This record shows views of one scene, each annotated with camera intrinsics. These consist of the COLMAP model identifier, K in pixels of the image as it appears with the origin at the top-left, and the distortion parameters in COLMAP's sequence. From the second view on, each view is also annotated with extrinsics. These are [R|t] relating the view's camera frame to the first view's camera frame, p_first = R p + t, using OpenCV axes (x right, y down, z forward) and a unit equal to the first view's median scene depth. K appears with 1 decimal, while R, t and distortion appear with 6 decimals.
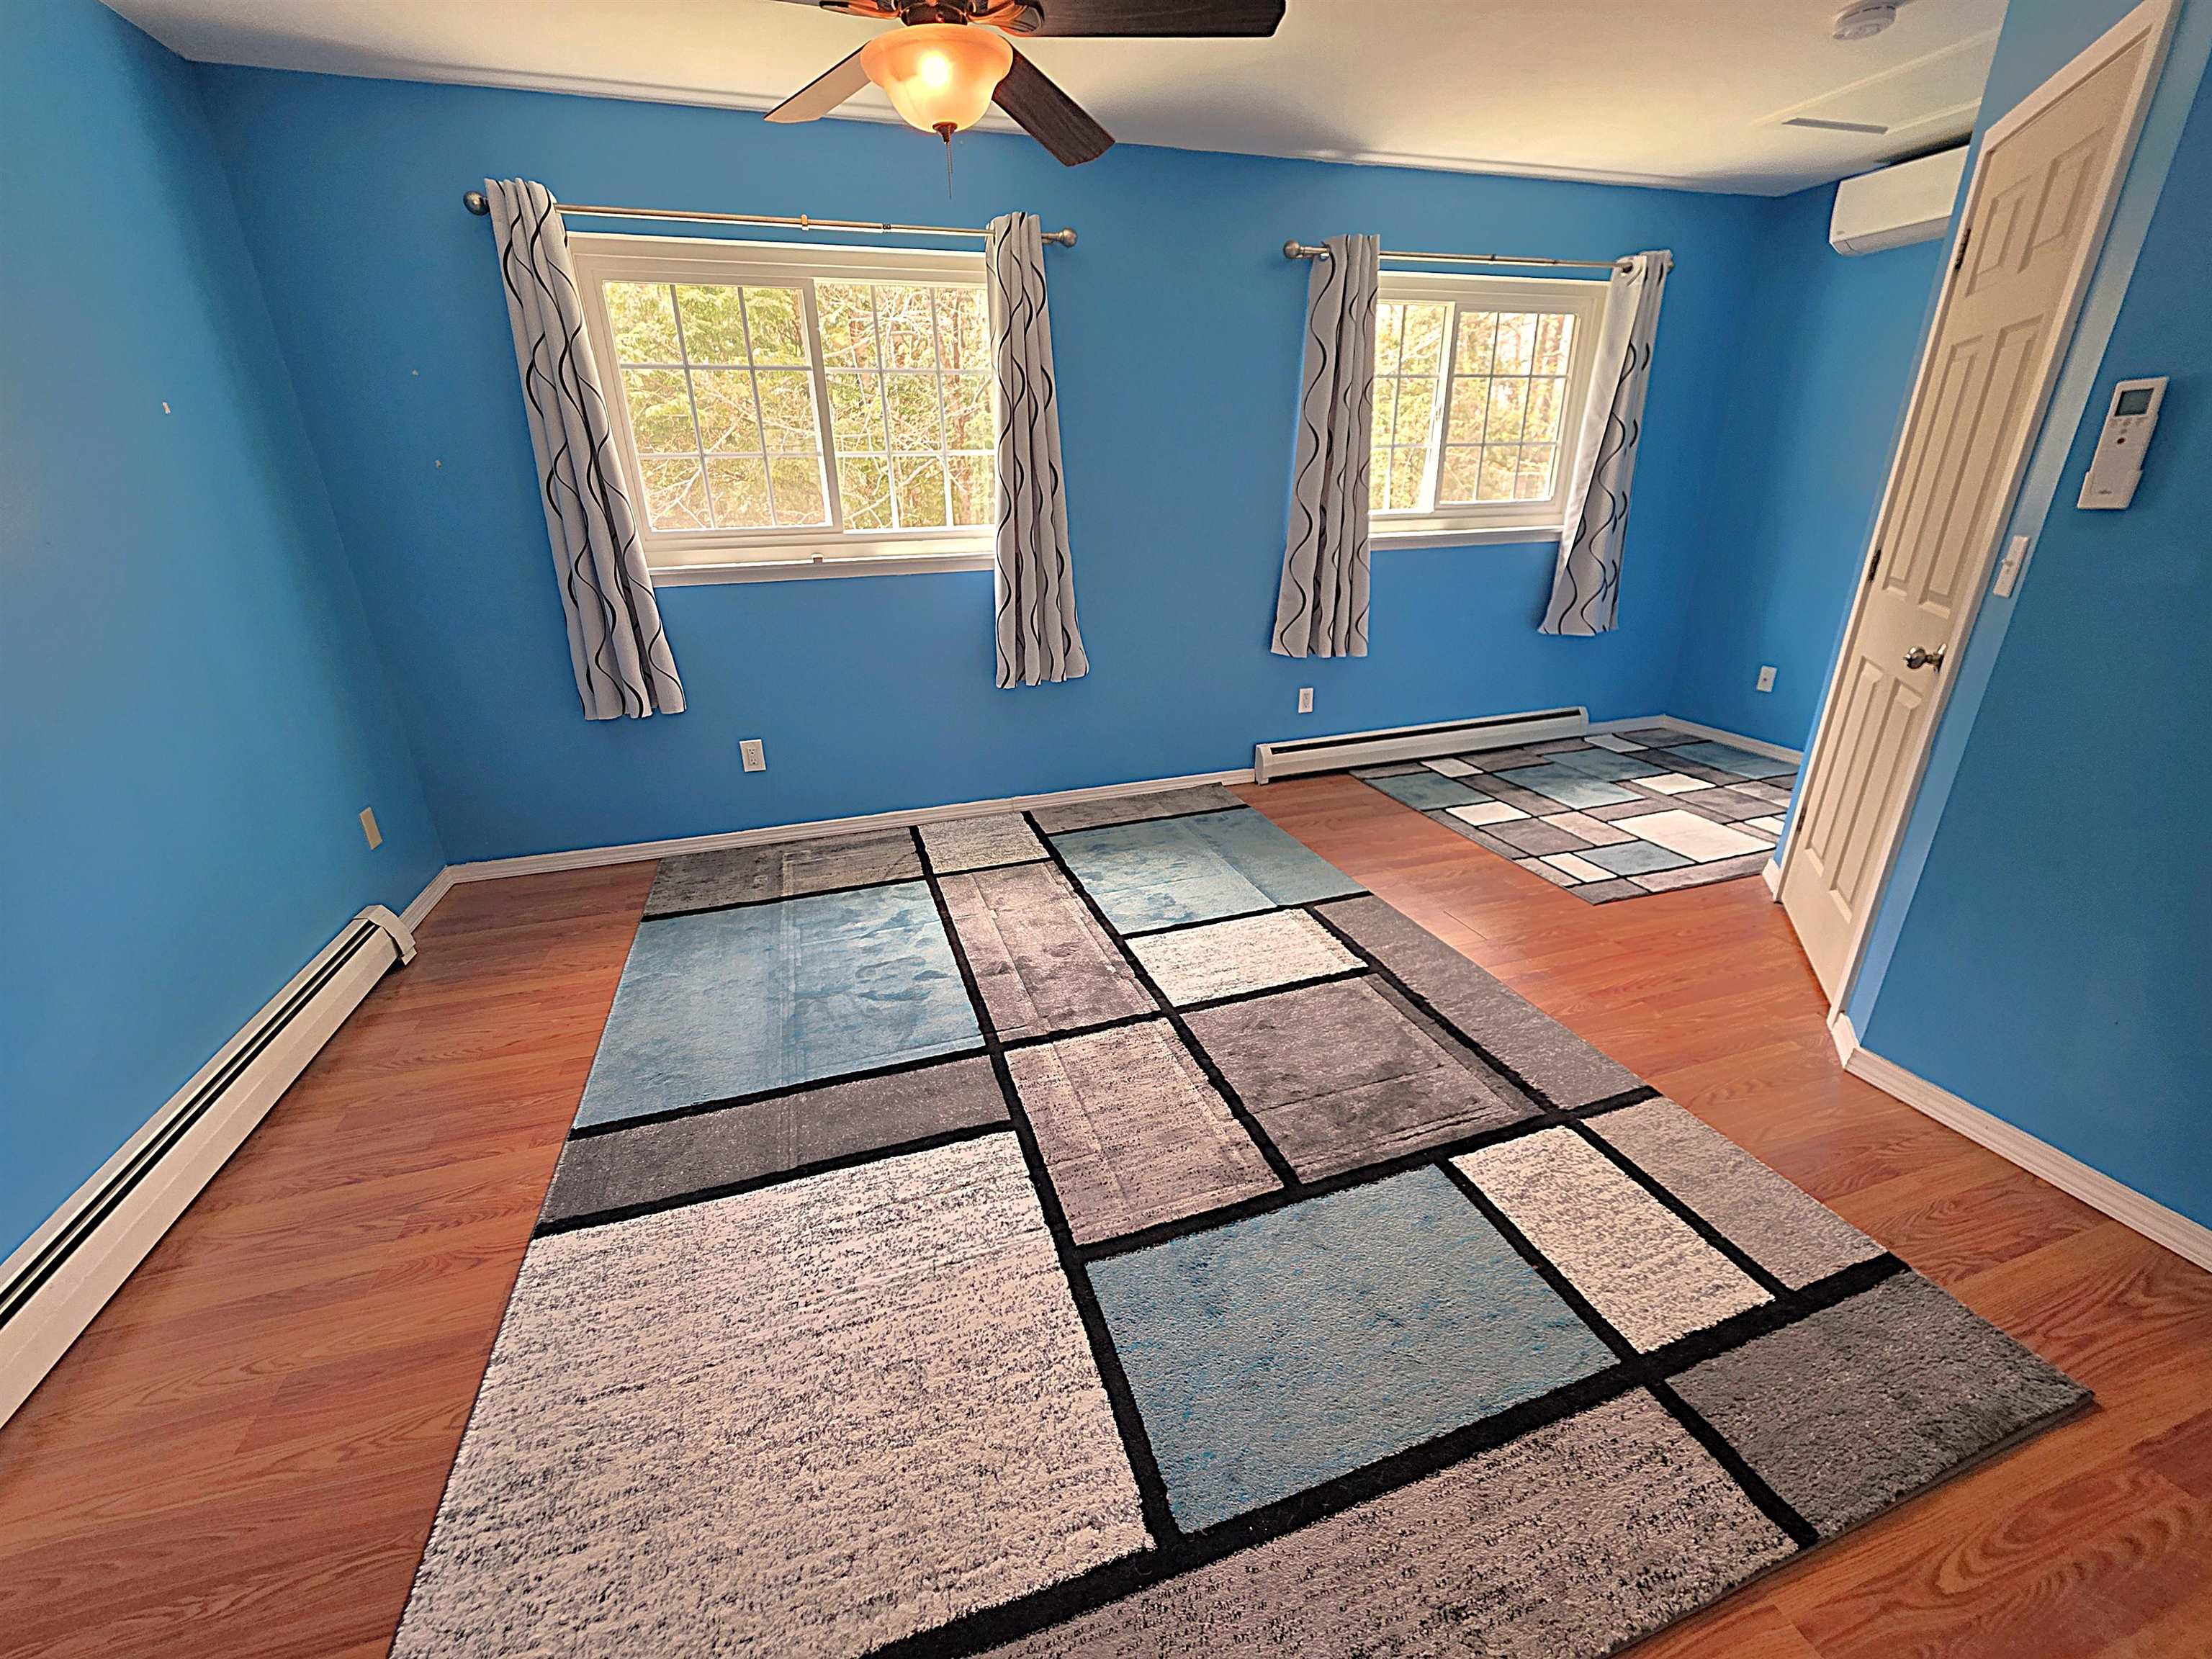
lens RADIAL K [[920.1, 0, 1130.8], [0, 920.1, 804.5], [0, 0, 1]] dist [-0.001382, -0.000247]
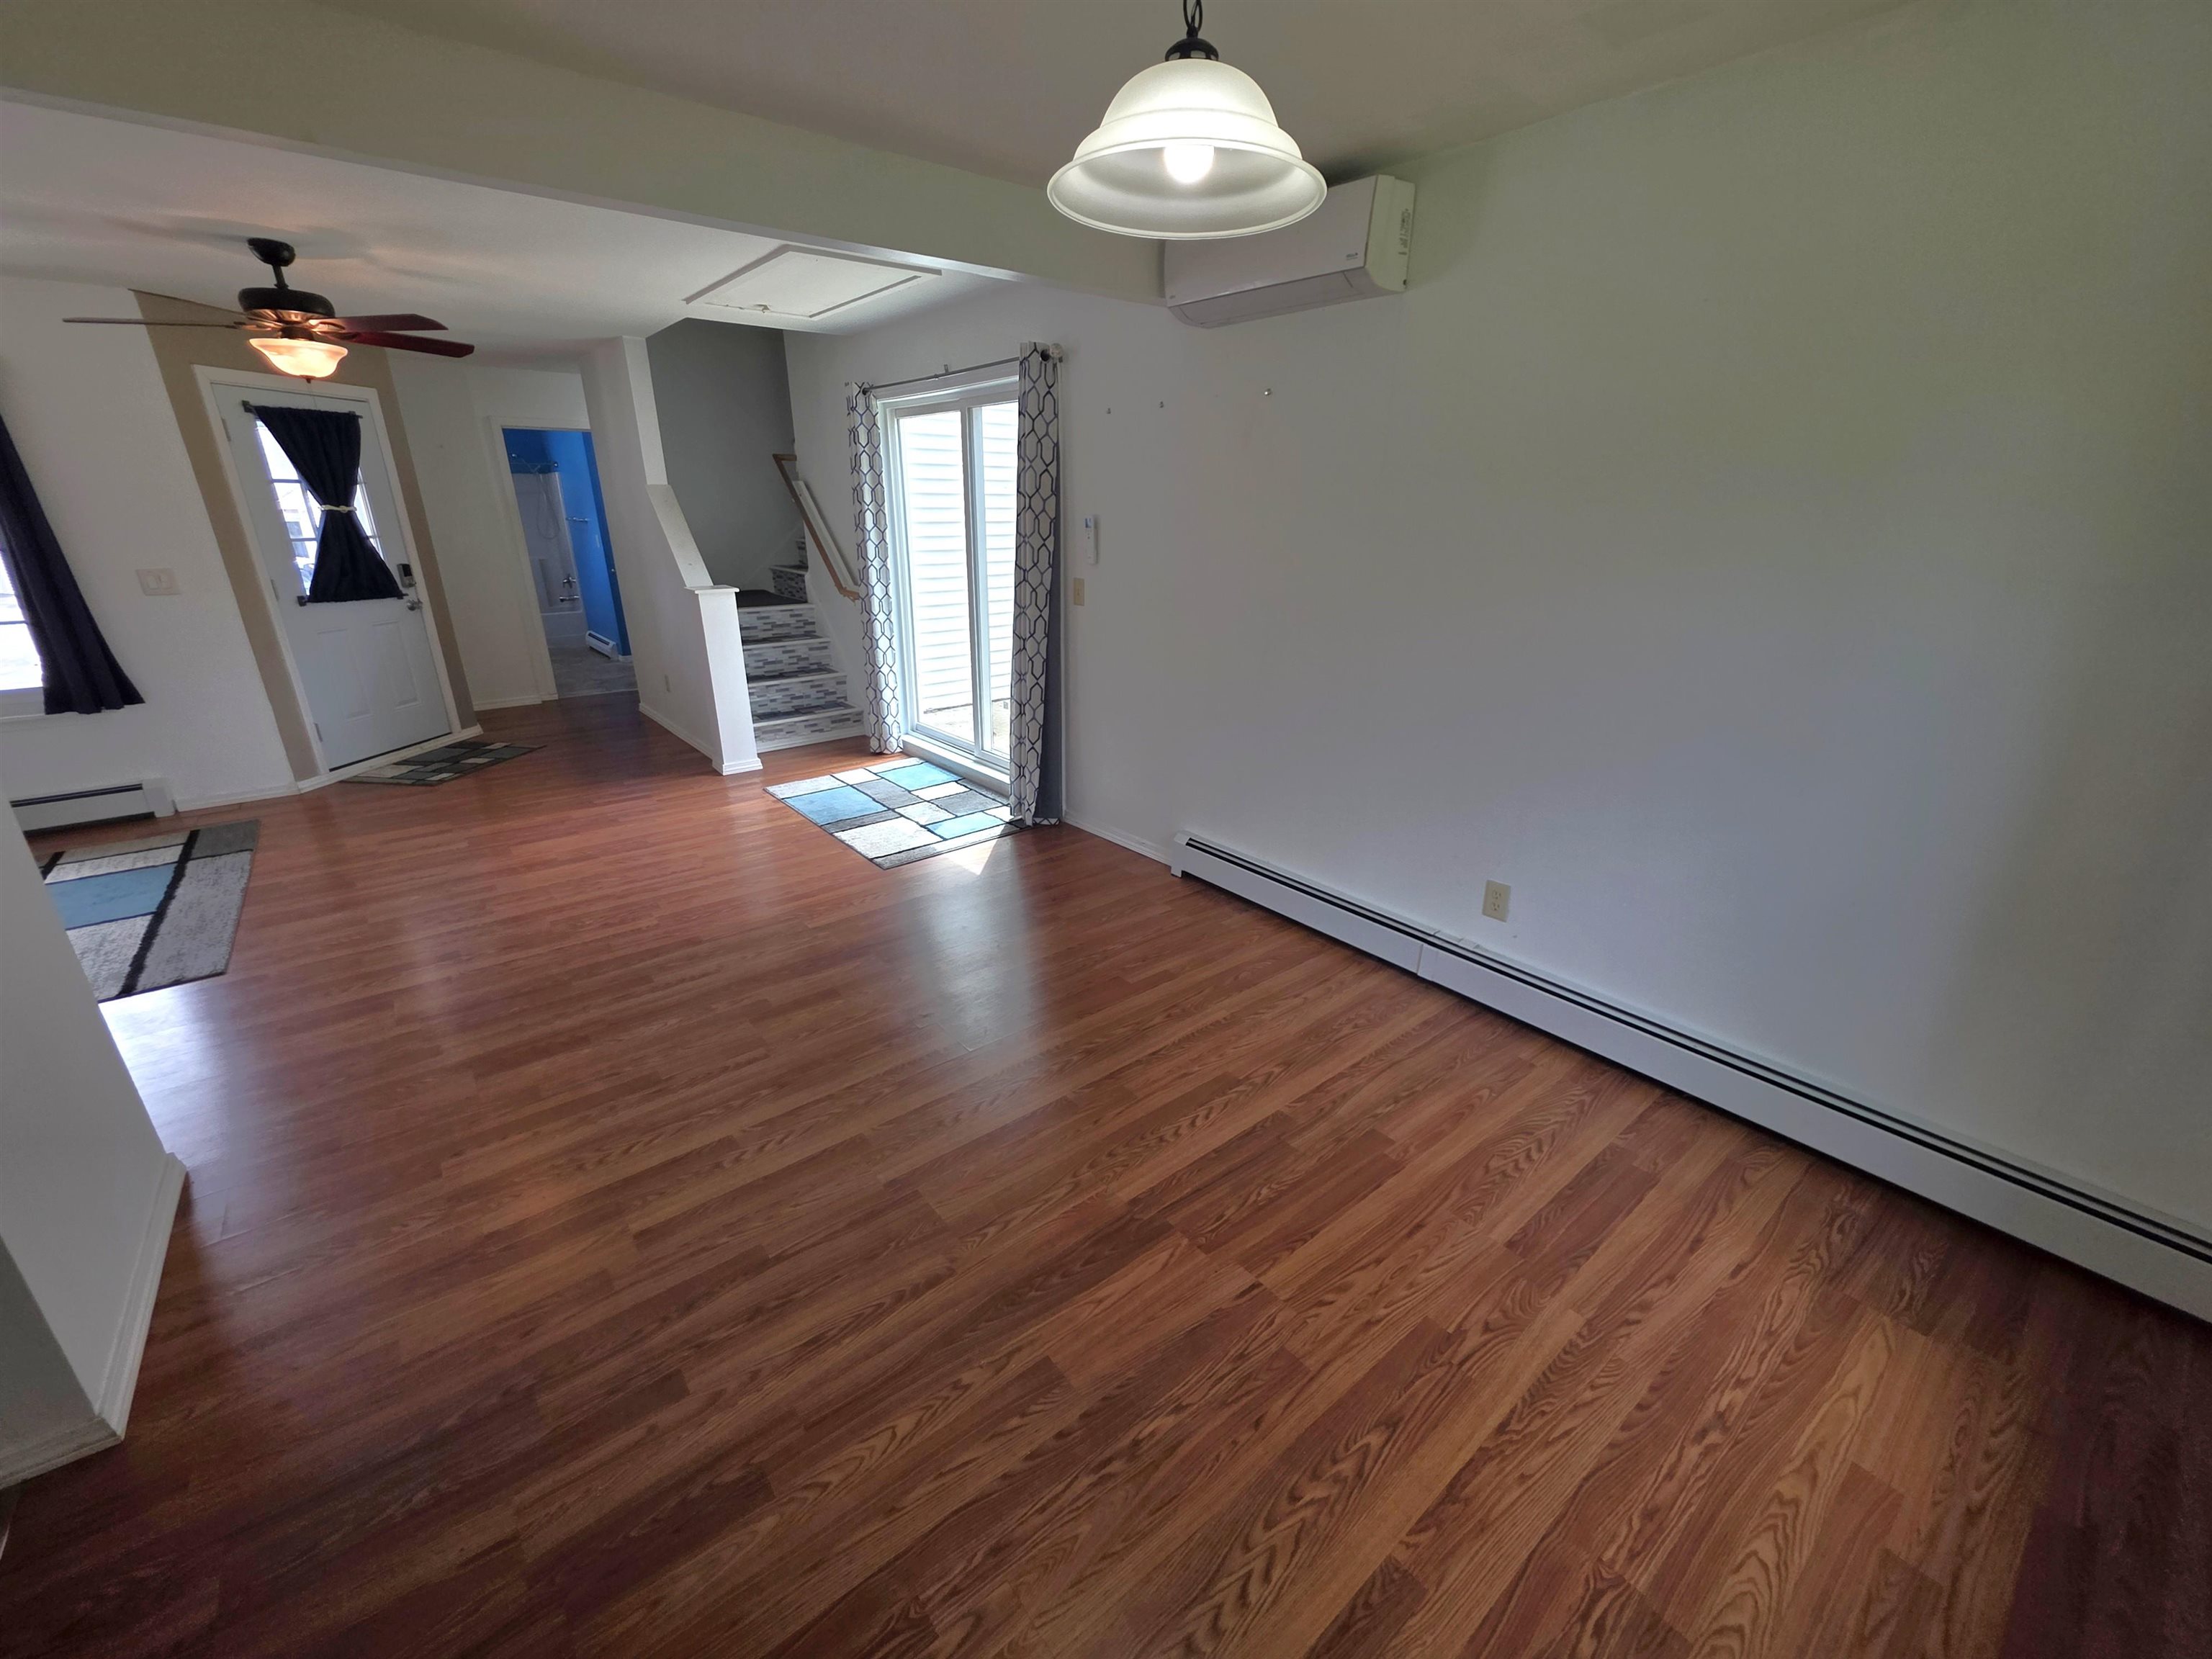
lens RADIAL K [[883.5, 0, 1101.2], [0, 883.5, 830.8], [0, 0, 1]] dist [0.001265, -0.000368]
pose [[-0.341376, -0.309171, 0.887624, -1.798532], [0.318354, 0.850505, 0.418679, 0.127967], [-0.884372, 0.425506, -0.191917, -0.727151]]
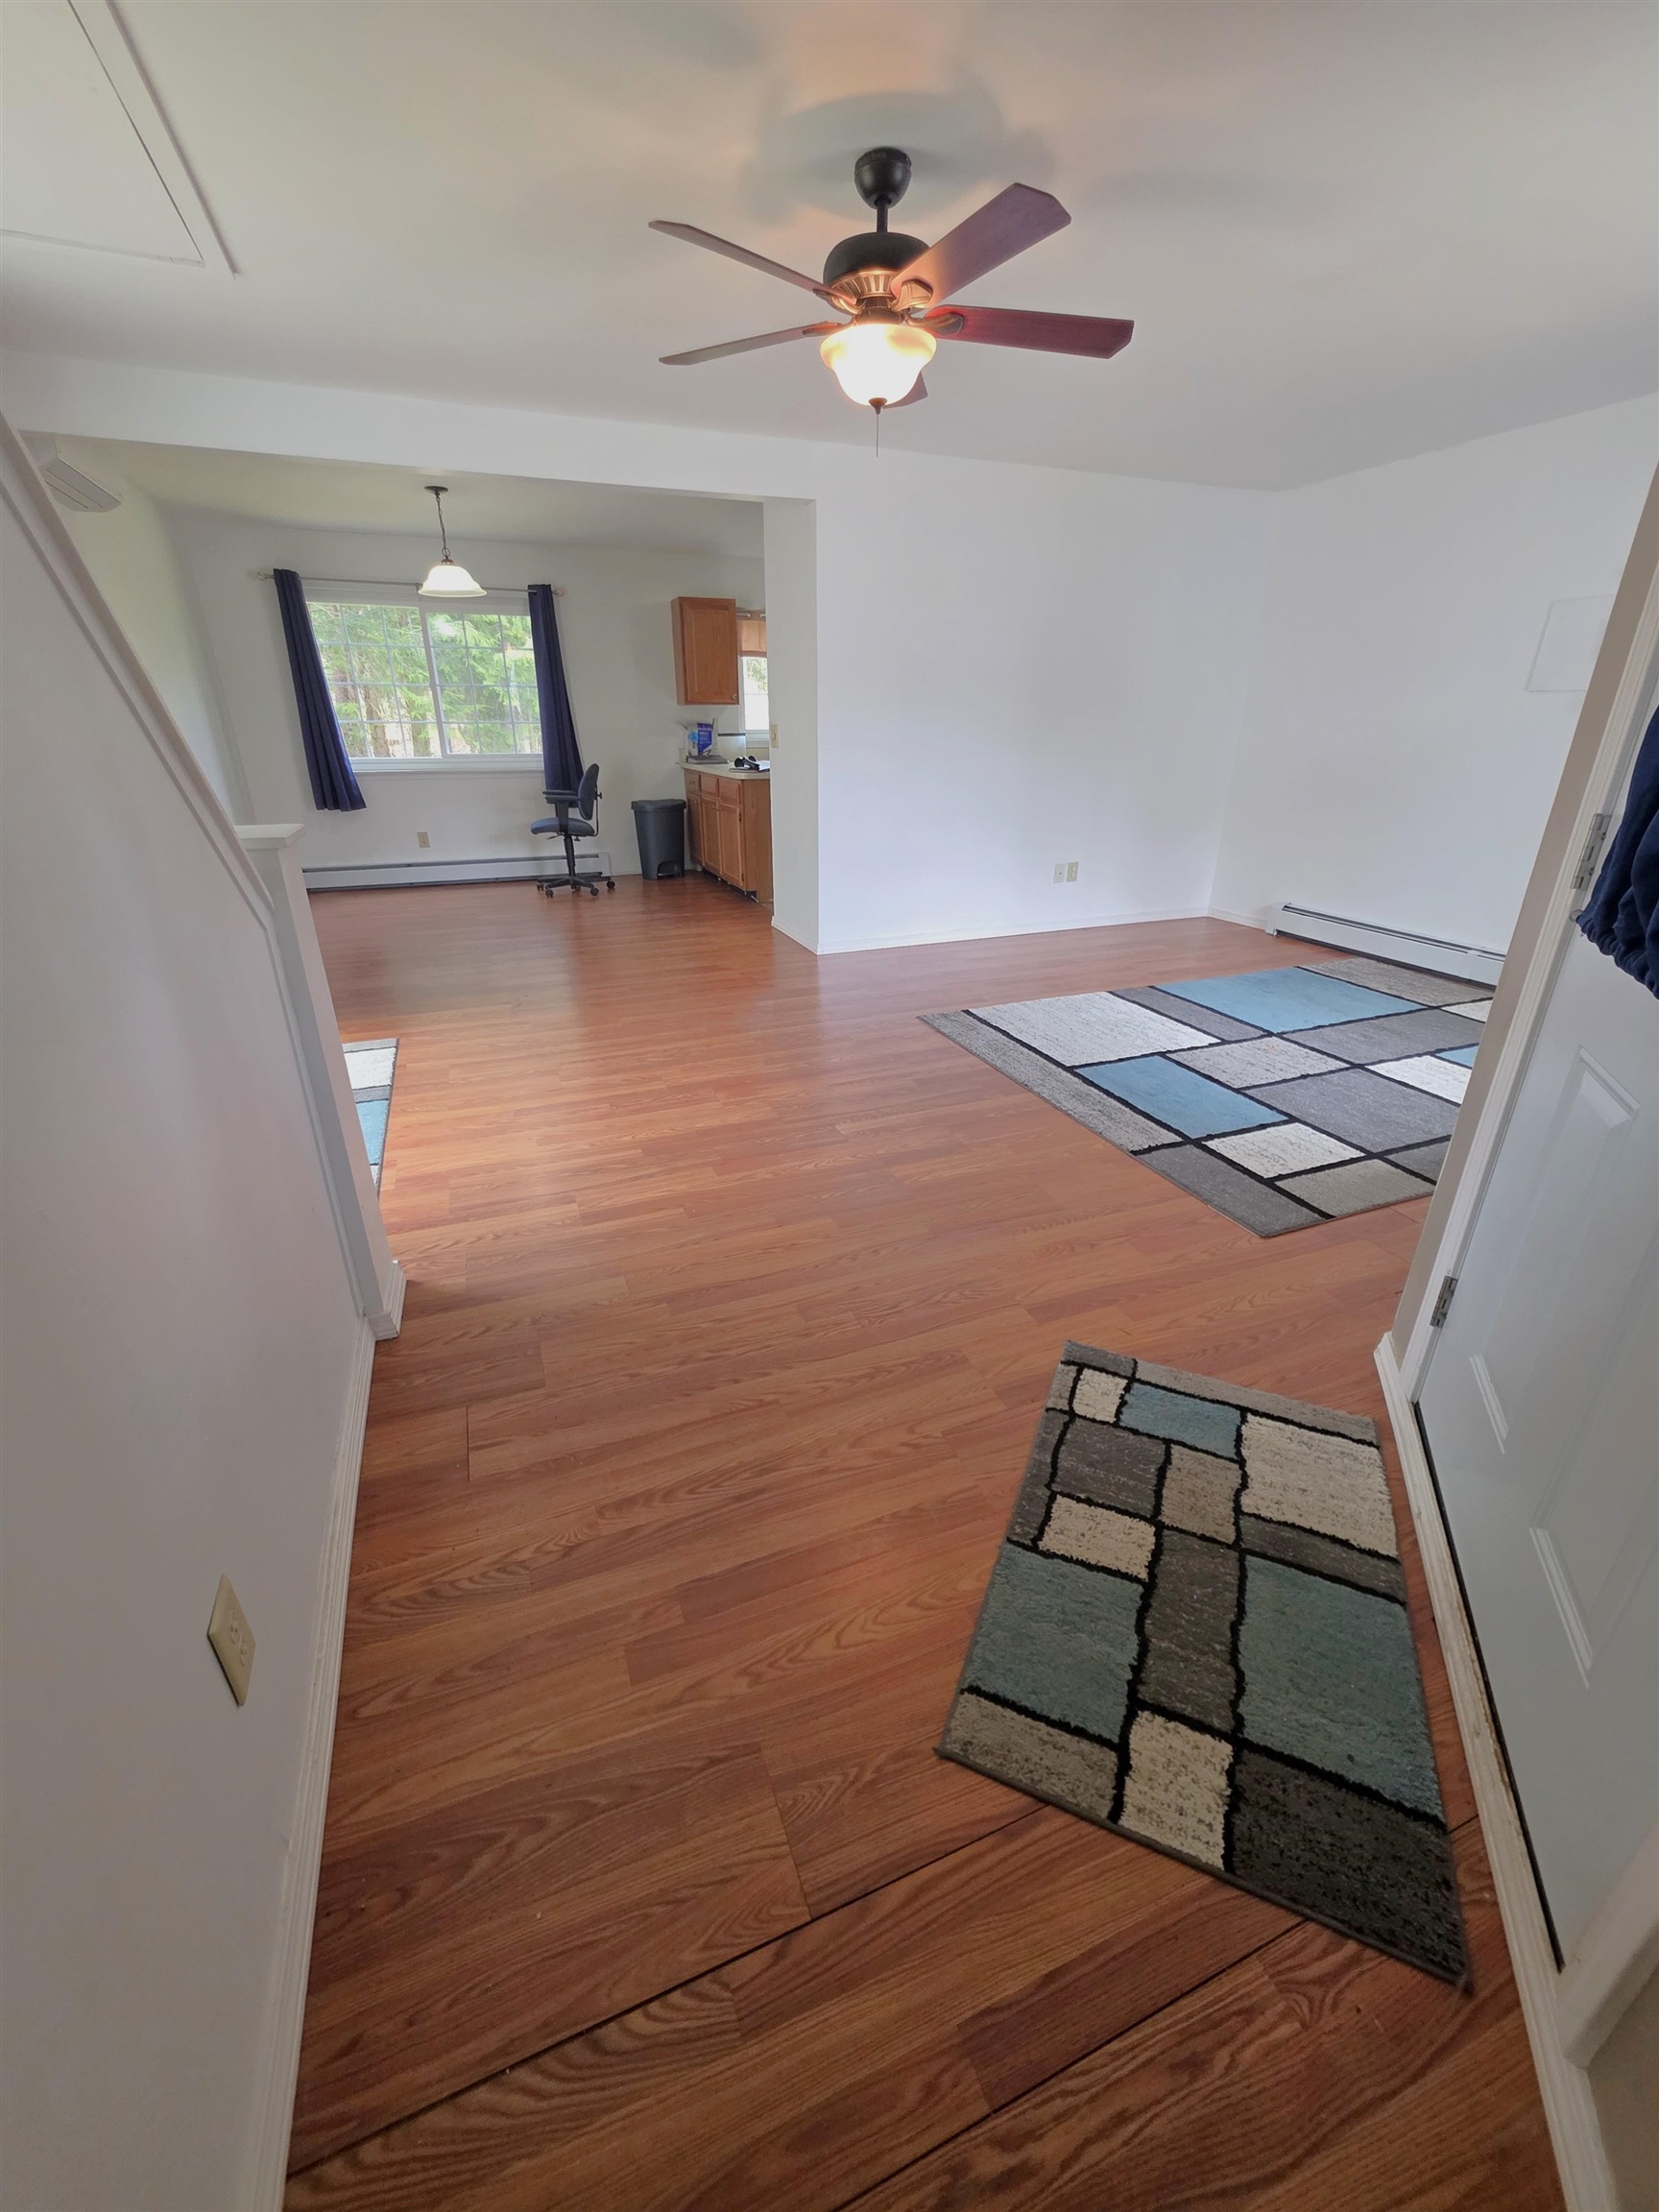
lens RADIAL K [[888.7, 0, 829.5], [0, 888.7, 1106.0], [0, 0, 1]] dist [0.007495, -0.000102]
pose [[0.043537, 0.420854, -0.906083, 1.362570], [-0.331990, 0.861498, 0.384193, -0.017428], [0.942278, 0.284083, 0.177226, -0.165559]]
